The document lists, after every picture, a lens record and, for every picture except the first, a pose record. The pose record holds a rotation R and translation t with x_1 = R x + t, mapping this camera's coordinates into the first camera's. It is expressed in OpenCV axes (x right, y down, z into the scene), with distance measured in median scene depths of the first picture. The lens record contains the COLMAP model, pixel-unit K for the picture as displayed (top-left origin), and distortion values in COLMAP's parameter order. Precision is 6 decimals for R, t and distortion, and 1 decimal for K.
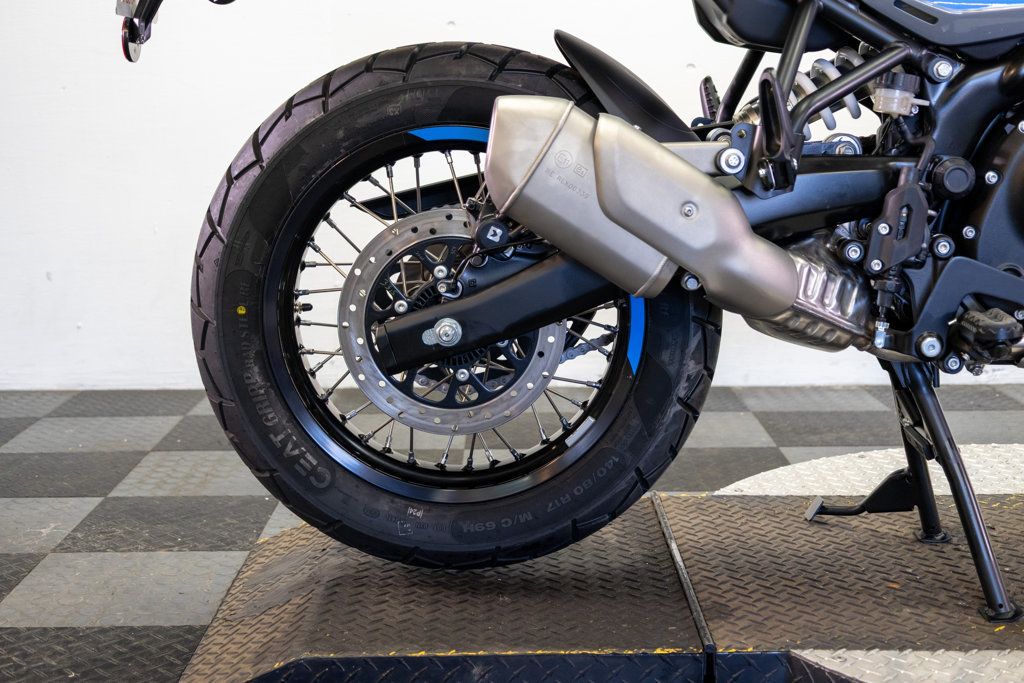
lens RADIAL K [[1465.2, 0, 512.0], [0, 1465.2, 341.5], [0, 0, 1]] dist [0.018577, 0.001080]
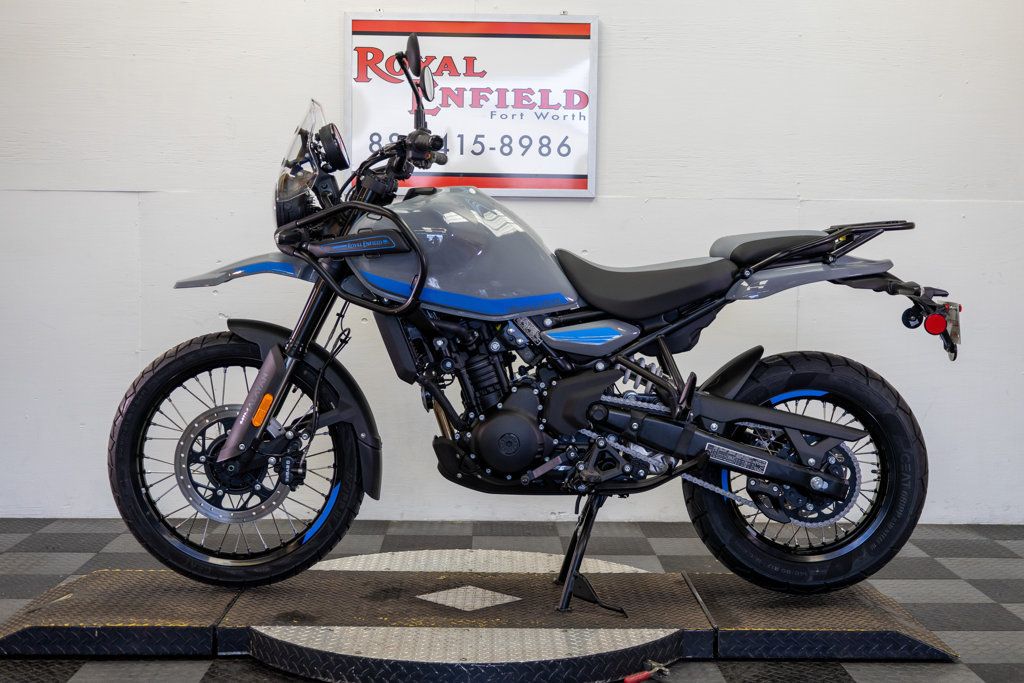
lens RADIAL K [[1508.2, 0, 512.1], [0, 1508.2, 340.3], [0, 0, 1]] dist [0.033699, -0.063596]
pose [[0.999883, 0.014835, 0.003717, 0.517157], [-0.014364, 0.994391, -0.104789, 0.011572], [-0.005251, 0.104724, 0.994488, -1.196636]]
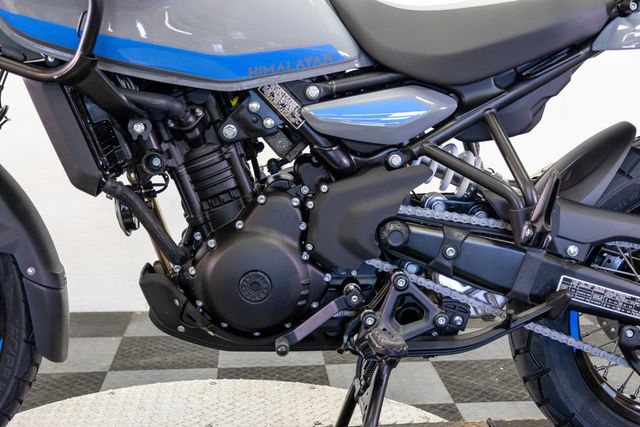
lens RADIAL K [[915.7, 0, 320.0], [0, 915.7, 213.5], [0, 0, 1]] dist [0.018577, 0.001080]
pose [[0.997638, -0.009923, 0.067973, 0.525668], [0.009228, 0.999902, 0.010527, -0.142684], [-0.068071, -0.009874, 0.997632, 0.143673]]
